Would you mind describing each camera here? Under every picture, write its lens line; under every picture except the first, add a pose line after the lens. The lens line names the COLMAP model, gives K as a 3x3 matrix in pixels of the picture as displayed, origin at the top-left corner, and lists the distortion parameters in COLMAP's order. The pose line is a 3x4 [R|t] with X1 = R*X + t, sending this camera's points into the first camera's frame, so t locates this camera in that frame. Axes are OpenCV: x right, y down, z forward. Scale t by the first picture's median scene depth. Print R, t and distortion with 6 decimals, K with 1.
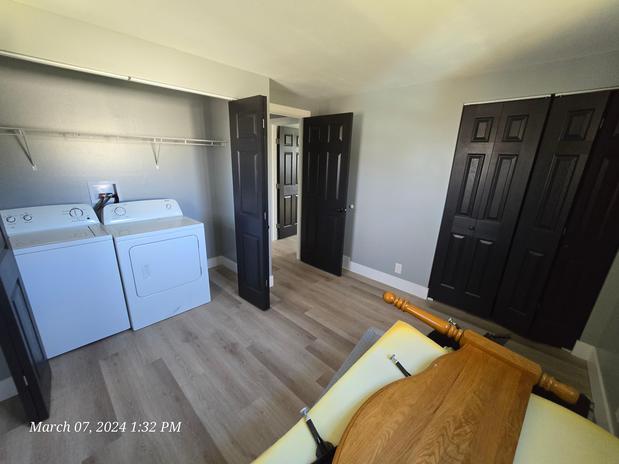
lens RADIAL K [[252.8, 0, 305.5], [0, 252.8, 233.7], [0, 0, 1]] dist [0.001058, 0.000499]
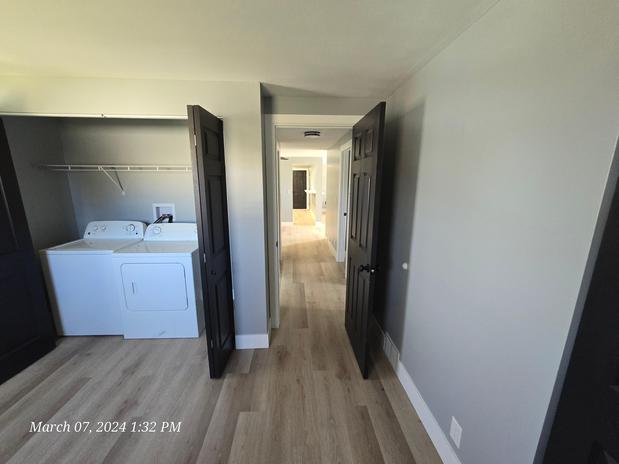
lens RADIAL K [[252.8, 0, 305.5], [0, 252.8, 233.7], [0, 0, 1]] dist [0.001058, 0.000499]
pose [[0.727369, 0.118023, -0.676021, 0.510201], [-0.183833, 0.982607, -0.026247, -0.157365], [0.661165, 0.143366, 0.736415, 0.560391]]
